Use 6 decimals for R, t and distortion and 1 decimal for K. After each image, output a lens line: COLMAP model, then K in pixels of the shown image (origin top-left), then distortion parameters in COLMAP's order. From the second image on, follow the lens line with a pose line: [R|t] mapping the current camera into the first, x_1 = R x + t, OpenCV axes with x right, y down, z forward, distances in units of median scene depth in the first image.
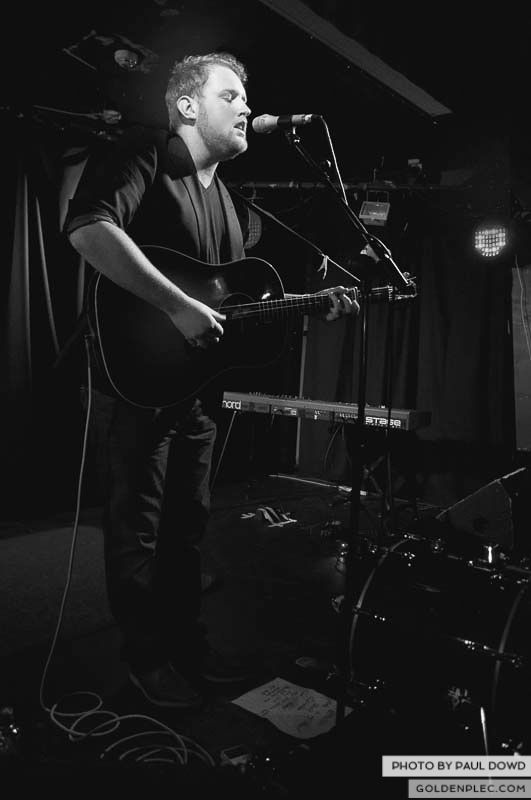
lens RADIAL K [[619.2, 0, 265.5], [0, 619.2, 400.0], [0, 0, 1]] dist [-0.114302, 0.008622]
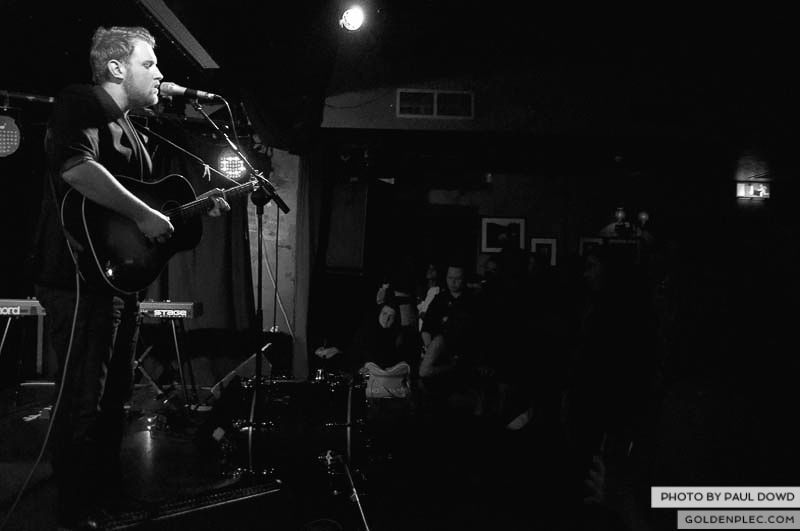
lens RADIAL K [[619.2, 0, 400.0], [0, 619.2, 265.5], [0, 0, 1]] dist [-0.114302, 0.008622]
pose [[0.729651, -0.026824, 0.683294, -0.298557], [0.071950, 0.996695, -0.037703, 0.020361], [-0.680024, 0.076673, 0.729170, -0.178980]]
